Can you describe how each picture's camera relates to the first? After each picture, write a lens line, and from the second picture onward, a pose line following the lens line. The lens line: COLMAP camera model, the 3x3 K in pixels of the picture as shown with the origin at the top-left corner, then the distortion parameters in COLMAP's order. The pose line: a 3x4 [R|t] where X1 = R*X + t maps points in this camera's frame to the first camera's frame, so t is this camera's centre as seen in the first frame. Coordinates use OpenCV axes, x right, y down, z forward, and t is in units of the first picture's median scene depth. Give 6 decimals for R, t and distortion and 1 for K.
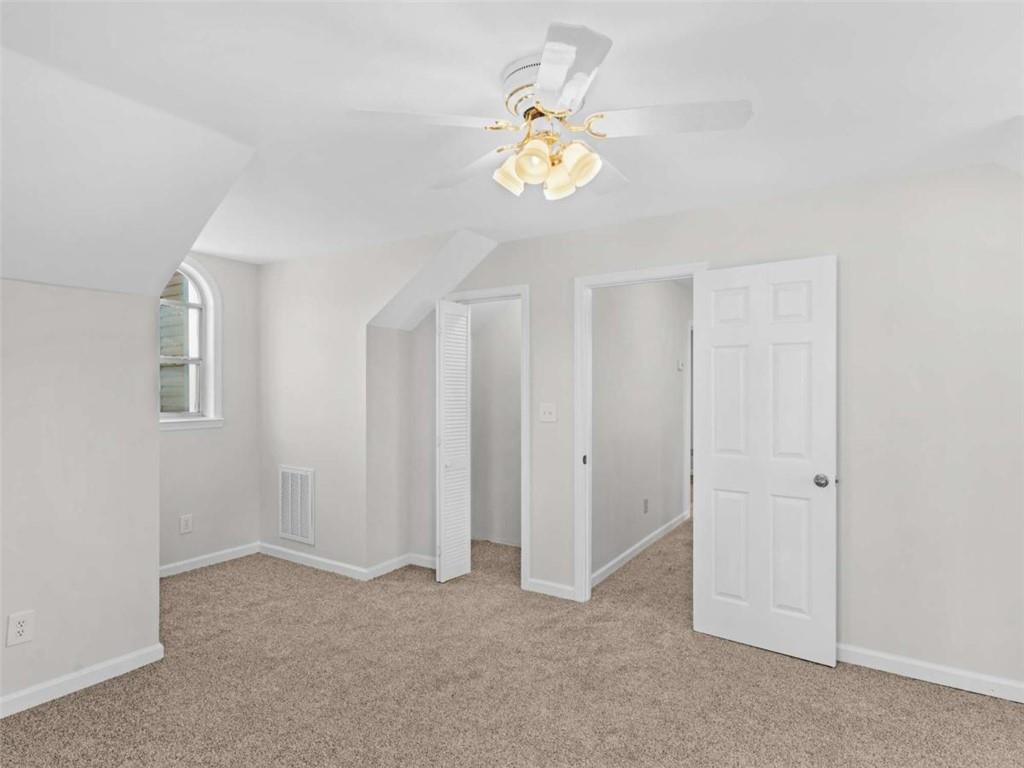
lens RADIAL K [[529.7, 0, 513.9], [0, 529.7, 392.7], [0, 0, 1]] dist [-0.000086, 0.000244]
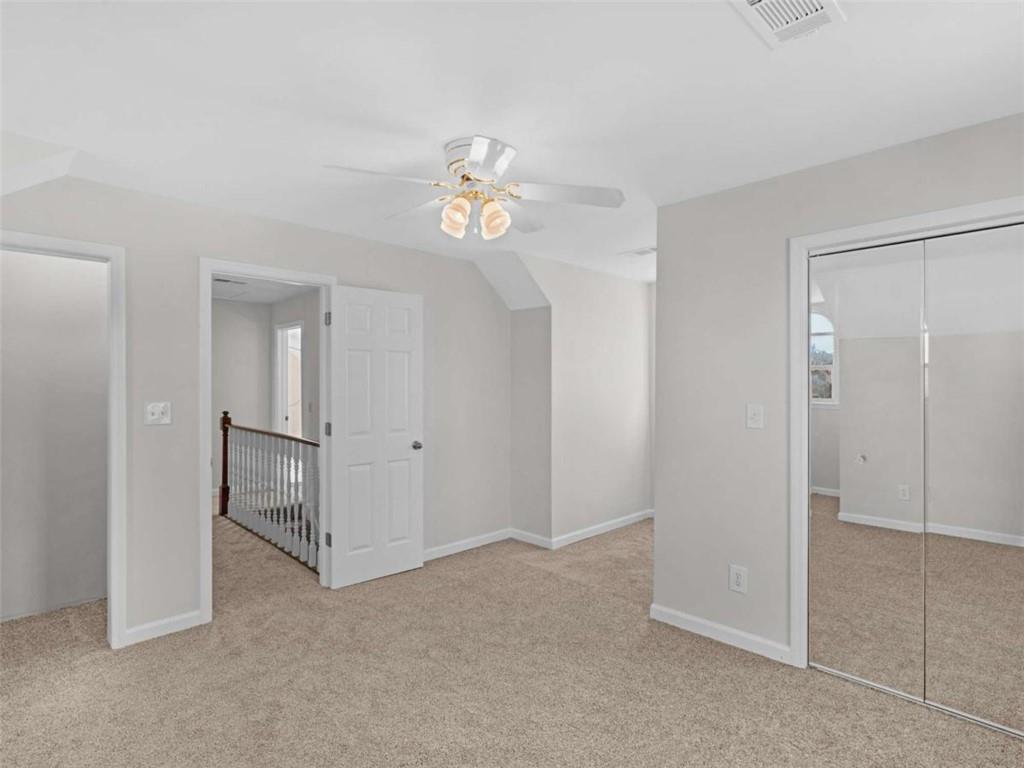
lens RADIAL K [[521.5, 0, 511.9], [0, 521.5, 370.4], [0, 0, 1]] dist [0.002012, 0.000039]
pose [[0.261358, 0.016614, 0.965099, -0.722821], [-0.000185, 0.999853, -0.017162, -0.017793], [-0.965242, 0.004307, 0.261323, 0.331575]]
